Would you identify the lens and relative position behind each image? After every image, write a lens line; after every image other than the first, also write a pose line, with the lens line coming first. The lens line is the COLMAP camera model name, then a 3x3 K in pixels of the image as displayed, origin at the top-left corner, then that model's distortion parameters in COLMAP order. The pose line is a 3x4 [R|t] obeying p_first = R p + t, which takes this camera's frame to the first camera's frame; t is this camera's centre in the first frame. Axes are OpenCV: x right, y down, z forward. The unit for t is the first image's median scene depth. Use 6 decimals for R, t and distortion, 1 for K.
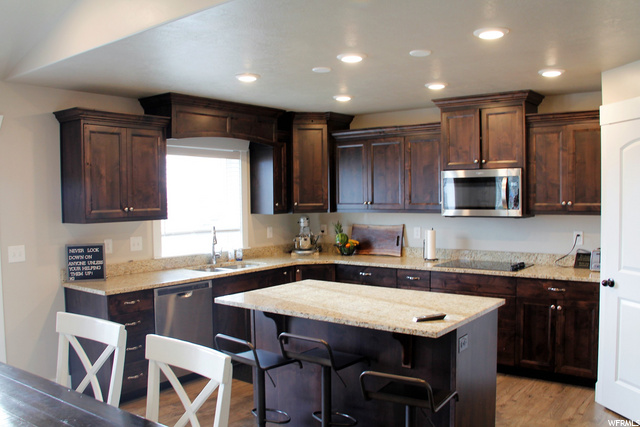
lens RADIAL K [[559.8, 0, 319.1], [0, 559.8, 216.0], [0, 0, 1]] dist [-0.064108, 0.009311]
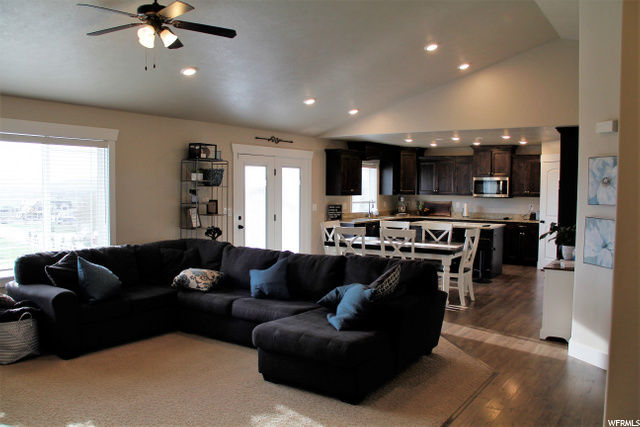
lens RADIAL K [[559.8, 0, 317.9], [0, 559.8, 210.8], [0, 0, 1]] dist [-0.064108, 0.009311]
pose [[0.996831, 0.019125, 0.077222, -0.627058], [-0.019567, 0.999796, 0.004976, 0.061906], [-0.077111, -0.006472, 0.997002, -1.303509]]
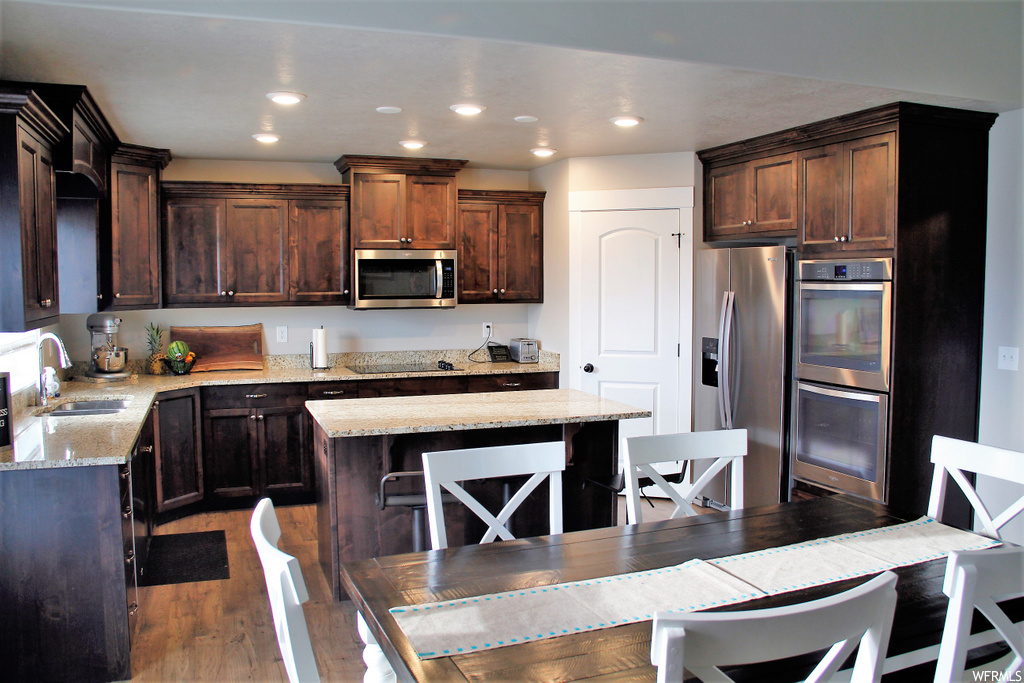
lens RADIAL K [[895.7, 0, 504.9], [0, 895.7, 340.6], [0, 0, 1]] dist [-0.064108, 0.009311]
pose [[0.557545, -0.047847, 0.828766, -0.726977], [0.025954, 0.998854, 0.040206, -0.000110], [-0.829741, -0.000907, 0.558148, 0.158801]]
